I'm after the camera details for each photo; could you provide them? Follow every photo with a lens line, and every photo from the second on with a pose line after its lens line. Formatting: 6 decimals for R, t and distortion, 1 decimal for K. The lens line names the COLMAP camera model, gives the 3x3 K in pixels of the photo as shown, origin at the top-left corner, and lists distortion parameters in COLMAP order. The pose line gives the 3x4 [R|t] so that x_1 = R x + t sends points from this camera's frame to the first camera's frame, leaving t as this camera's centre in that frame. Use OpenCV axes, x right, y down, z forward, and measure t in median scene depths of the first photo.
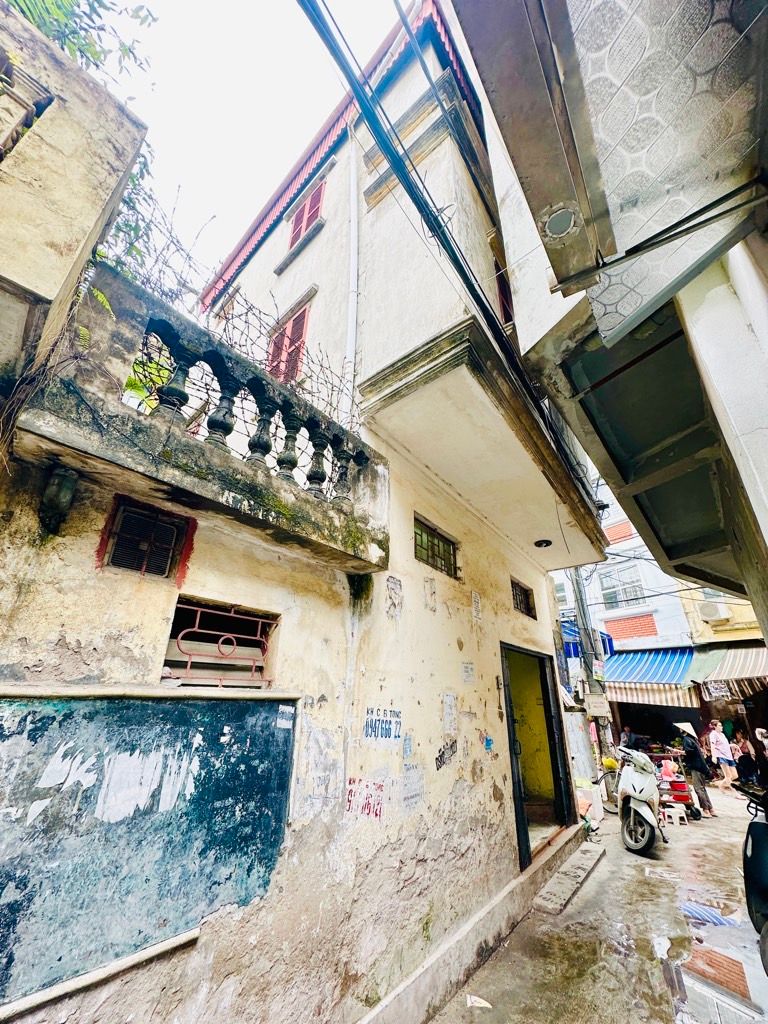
lens RADIAL K [[406.1, 0, 382.4], [0, 406.1, 510.9], [0, 0, 1]] dist [-0.001689, 0.000246]
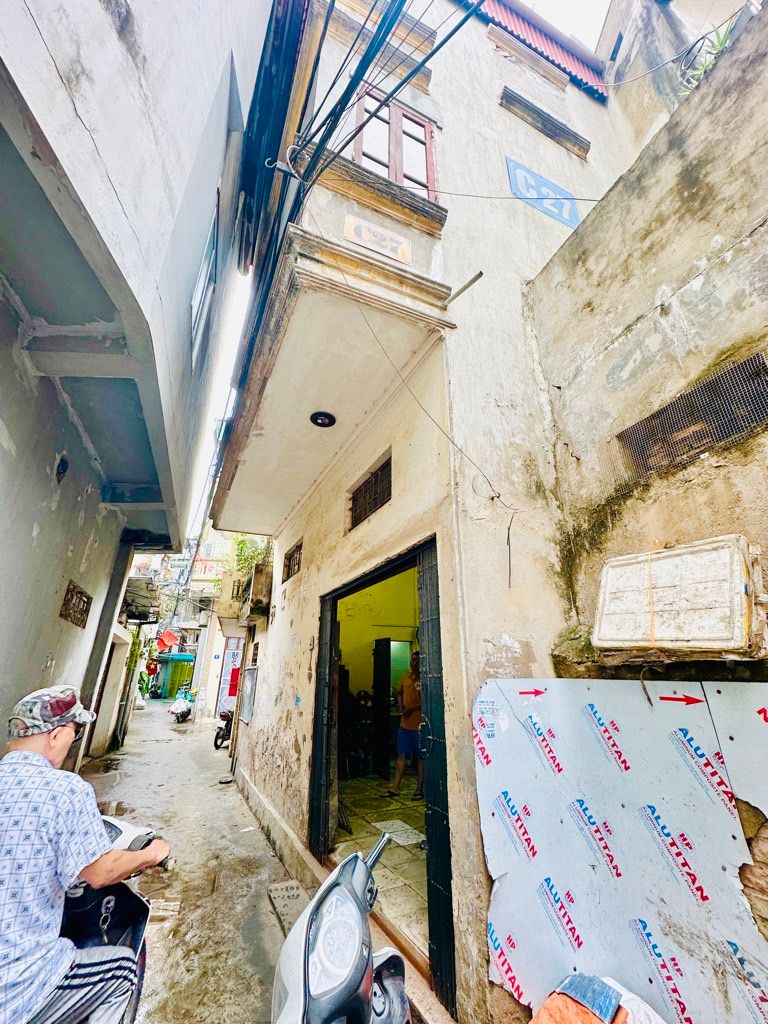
lens RADIAL K [[406.1, 0, 384.6], [0, 406.1, 512.7], [0, 0, 1]] dist [-0.001689, 0.000246]
pose [[-0.463552, -0.353597, -0.812459, 1.315968], [0.358425, 0.763728, -0.536890, 0.918628], [0.810340, -0.540082, -0.227289, 1.835692]]
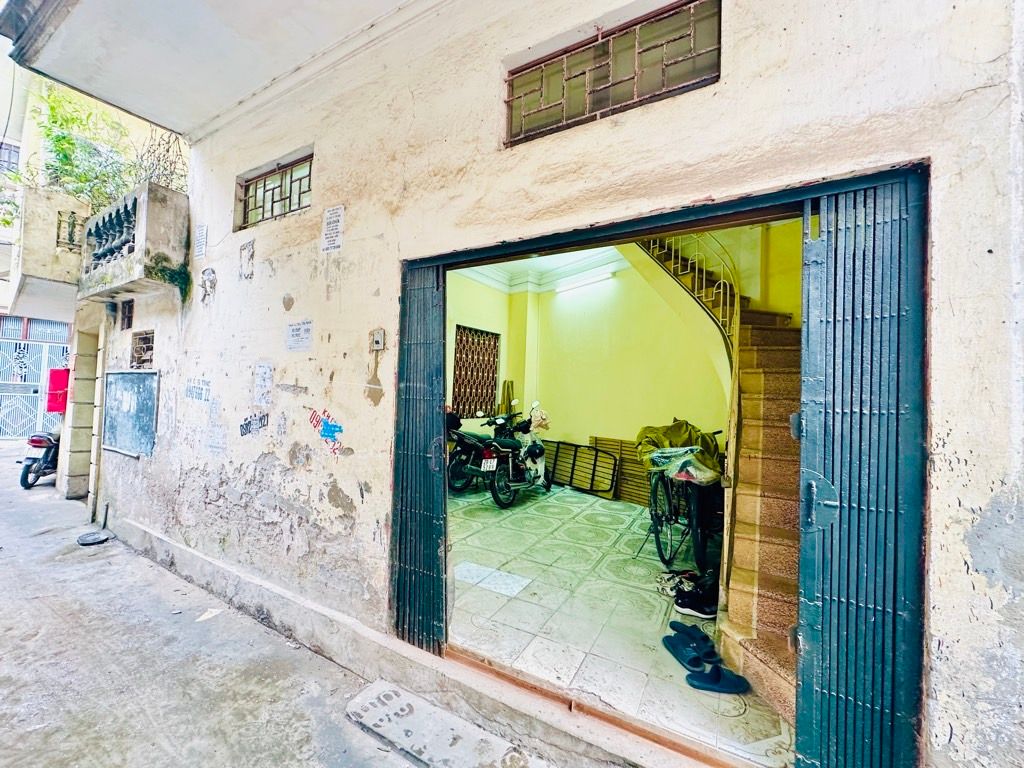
lens RADIAL K [[406.1, 0, 512.2], [0, 406.1, 384.5], [0, 0, 1]] dist [-0.001689, 0.000246]
pose [[0.113246, -0.047396, -0.992436, 1.019663], [0.385565, 0.922680, -0.000068, 0.659872], [0.915705, -0.382641, 0.122764, 1.298961]]
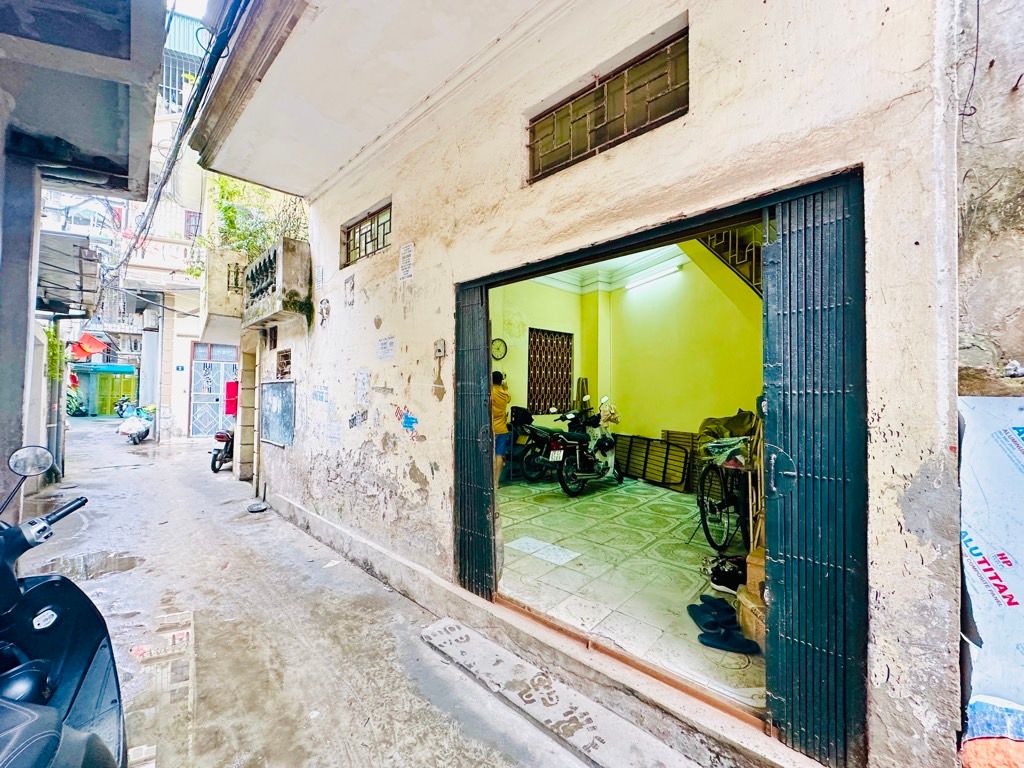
lens RADIAL K [[406.1, 0, 512.4], [0, 406.1, 384.7], [0, 0, 1]] dist [-0.001689, 0.000246]
pose [[-0.121899, -0.044883, -0.991527, 1.139177], [0.405917, 0.909361, -0.091067, 0.709922], [0.905744, -0.413579, -0.092632, 1.386556]]
